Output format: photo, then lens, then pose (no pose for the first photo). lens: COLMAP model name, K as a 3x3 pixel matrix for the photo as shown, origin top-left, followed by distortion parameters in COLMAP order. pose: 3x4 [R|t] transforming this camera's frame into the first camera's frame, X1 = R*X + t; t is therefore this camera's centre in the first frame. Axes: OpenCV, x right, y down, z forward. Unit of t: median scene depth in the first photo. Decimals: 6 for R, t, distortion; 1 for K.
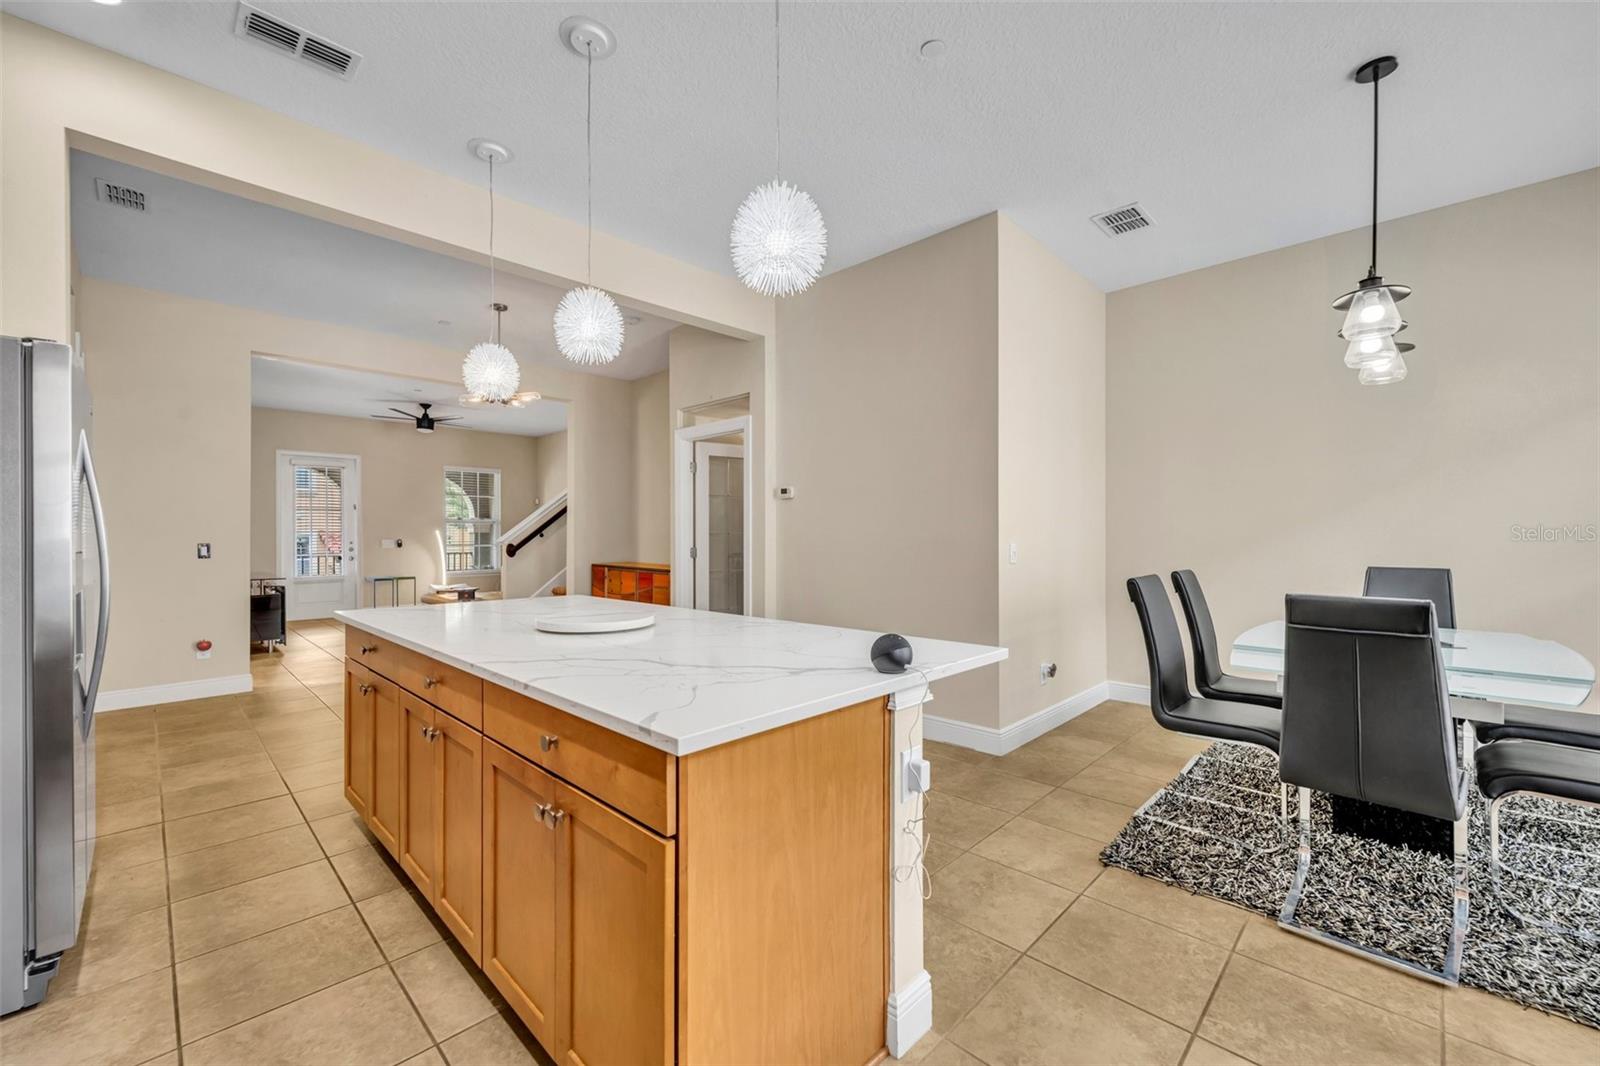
lens RADIAL K [[638.8, 0, 796.3], [0, 638.8, 538.2], [0, 0, 1]] dist [-0.003305, 0.001074]
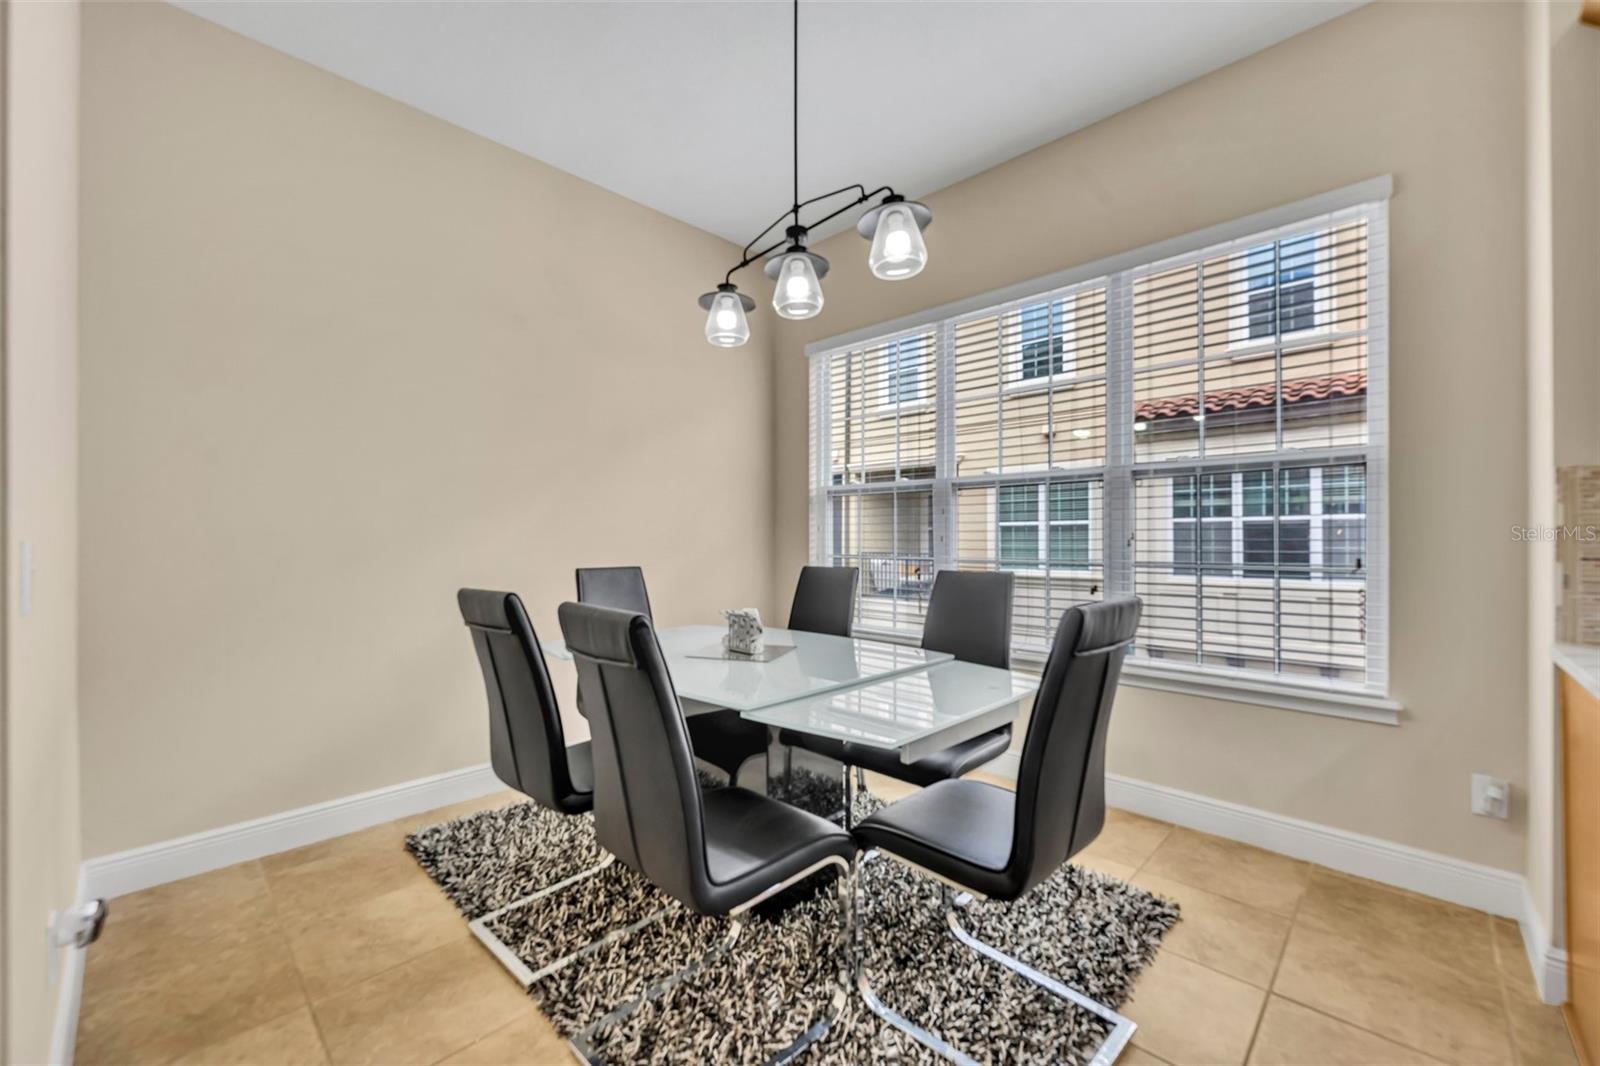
lens RADIAL K [[638.8, 0, 801.9], [0, 638.8, 537.3], [0, 0, 1]] dist [-0.003305, 0.001074]
pose [[-0.007765, 0.008463, 0.999934, 0.078034], [0.003433, 0.999959, -0.008436, 0.013768], [-0.999964, 0.003367, -0.007794, 0.779212]]
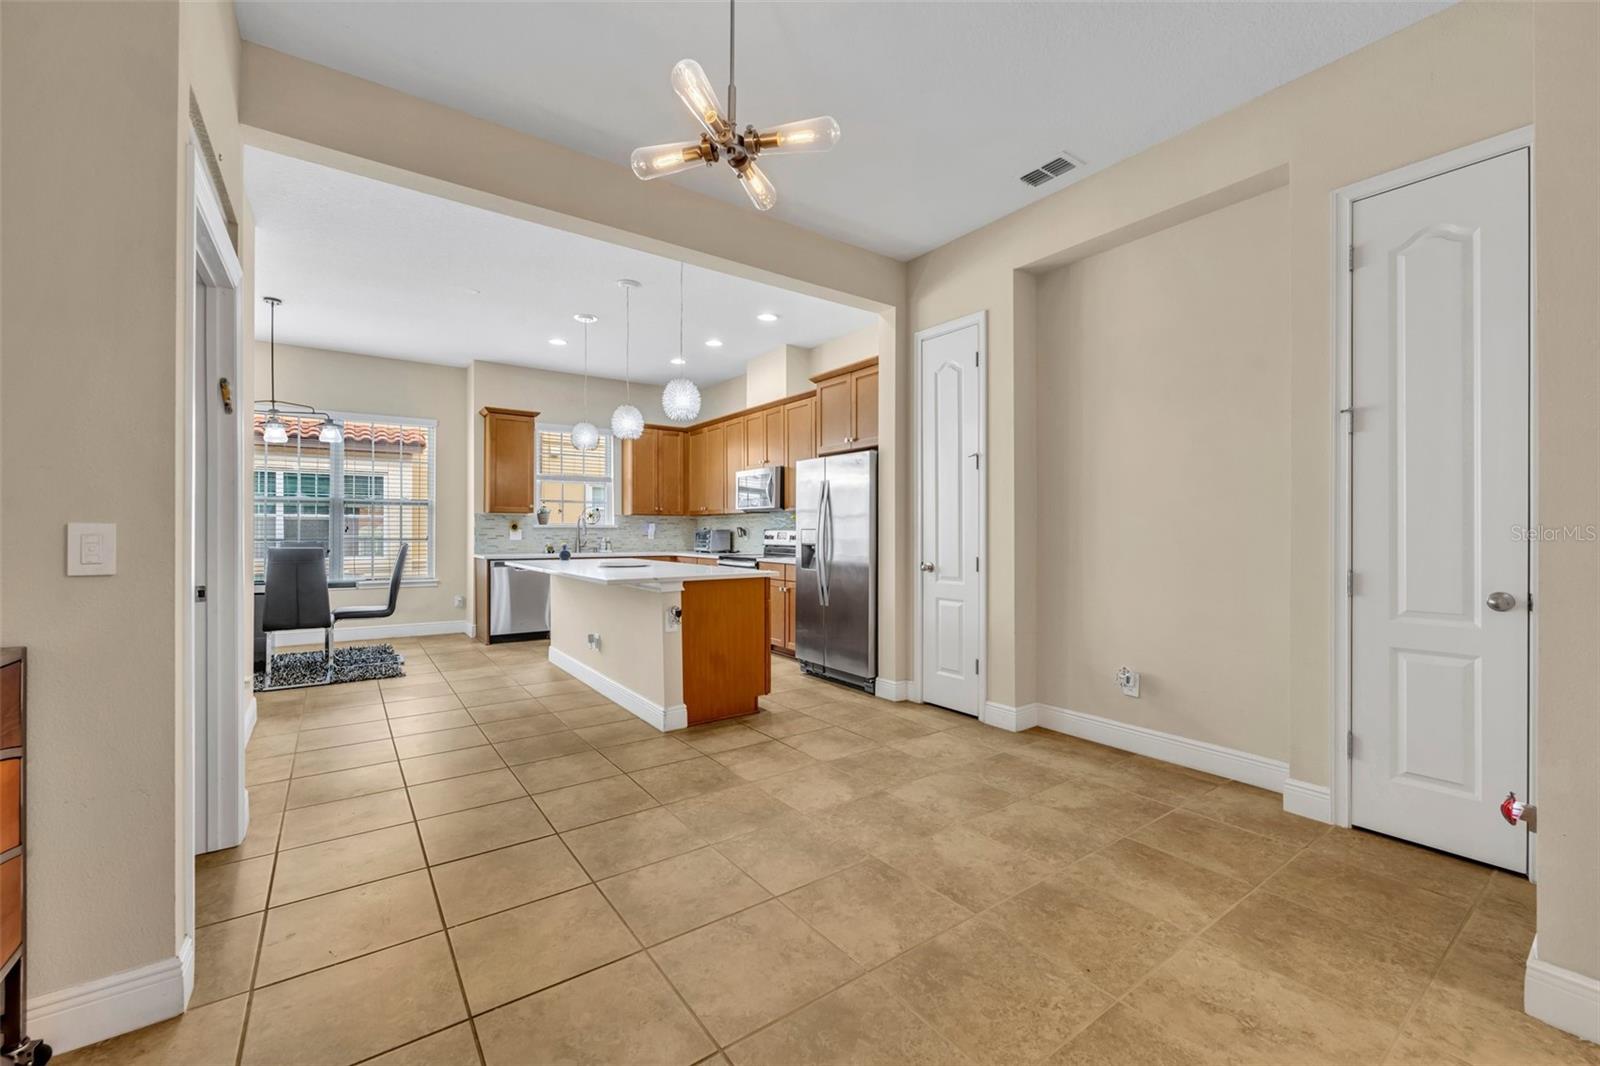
lens RADIAL K [[638.8, 0, 802.3], [0, 638.8, 534.9], [0, 0, 1]] dist [-0.003305, 0.001074]
pose [[-0.986128, 0.000485, 0.165988, -0.899414], [0.001902, 0.999963, 0.008379, 0.013301], [-0.165978, 0.008579, -0.986092, 2.157735]]
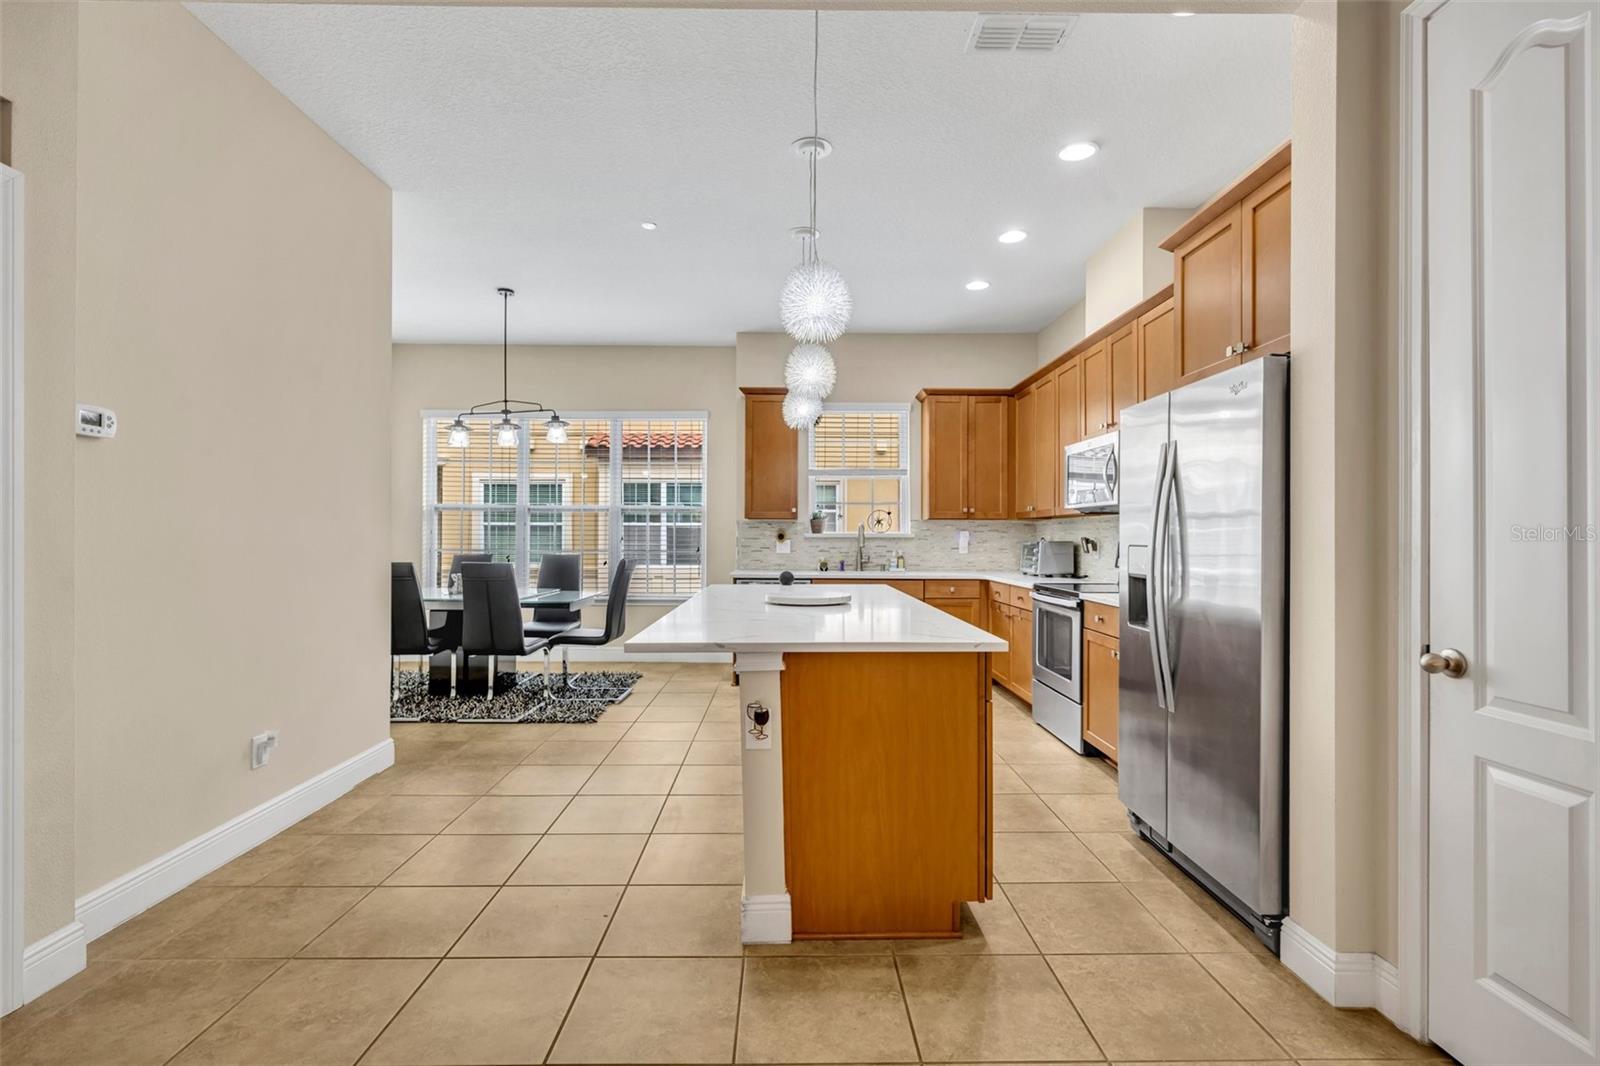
lens RADIAL K [[718.2, 0, 800.0], [0, 718.2, 537.3], [0, 0, 1]] dist [0.000500, -0.000457]
pose [[-0.711511, -0.000147, 0.702674, -0.970229], [0.001183, 0.999998, 0.001407, 0.000873], [-0.702673, 0.001833, -0.711510, 1.490482]]
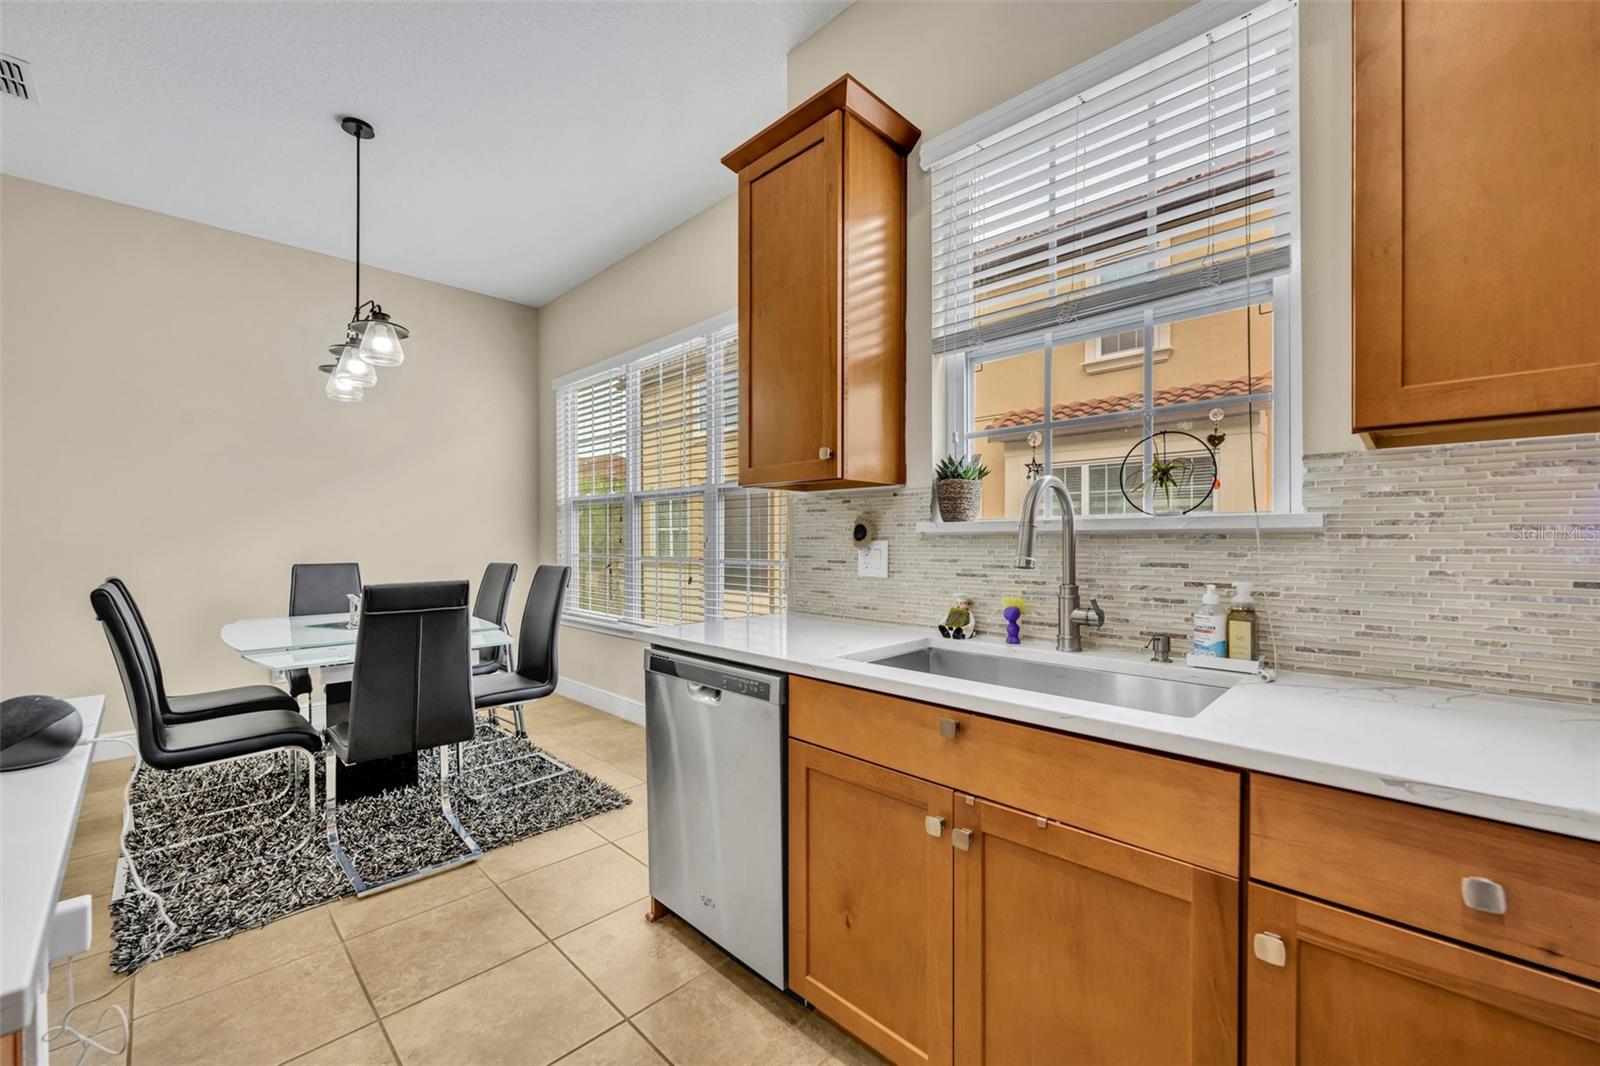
lens RADIAL K [[638.8, 0, 798.3], [0, 638.8, 542.0], [0, 0, 1]] dist [-0.003305, 0.001074]
pose [[0.003392, -0.002308, 0.999992, -0.188058], [0.005480, 0.999982, 0.002289, 0.010122], [-0.999979, 0.005472, 0.003405, 0.159747]]
